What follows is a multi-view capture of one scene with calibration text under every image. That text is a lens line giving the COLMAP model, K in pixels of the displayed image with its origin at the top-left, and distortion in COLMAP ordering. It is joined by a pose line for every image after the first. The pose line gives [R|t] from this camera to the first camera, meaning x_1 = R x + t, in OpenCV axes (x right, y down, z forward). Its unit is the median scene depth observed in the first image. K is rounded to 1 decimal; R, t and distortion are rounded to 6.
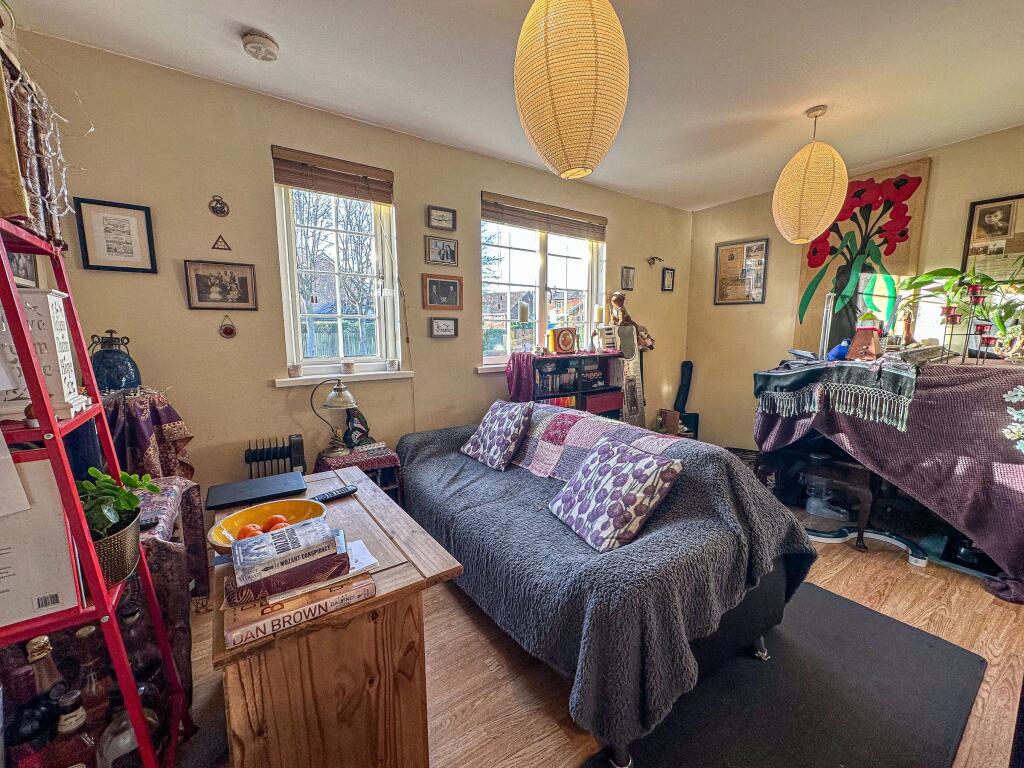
lens RADIAL K [[419.8, 0, 506.9], [0, 419.8, 384.0], [0, 0, 1]] dist [-0.005093, 0.001333]
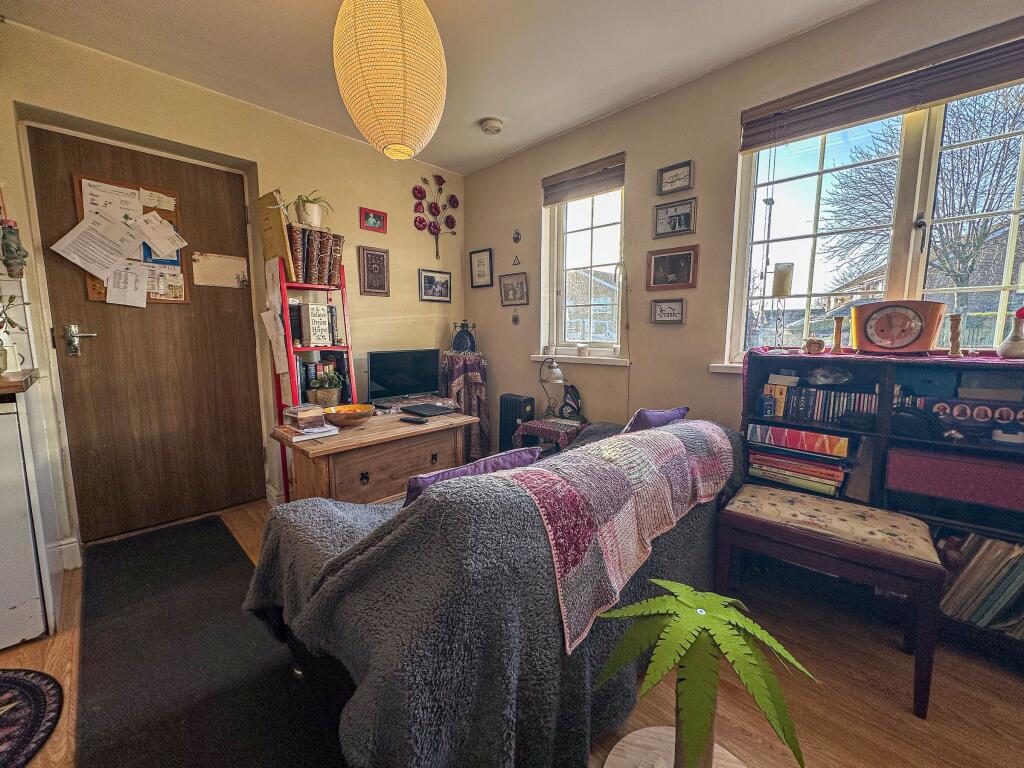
lens RADIAL K [[419.8, 0, 511.6], [0, 419.8, 387.9], [0, 0, 1]] dist [-0.005093, 0.001333]
pose [[0.174257, 0.133560, -0.975601, 0.607378], [-0.122719, 0.985980, 0.113061, -0.039698], [0.977023, 0.100023, 0.188204, 0.538663]]
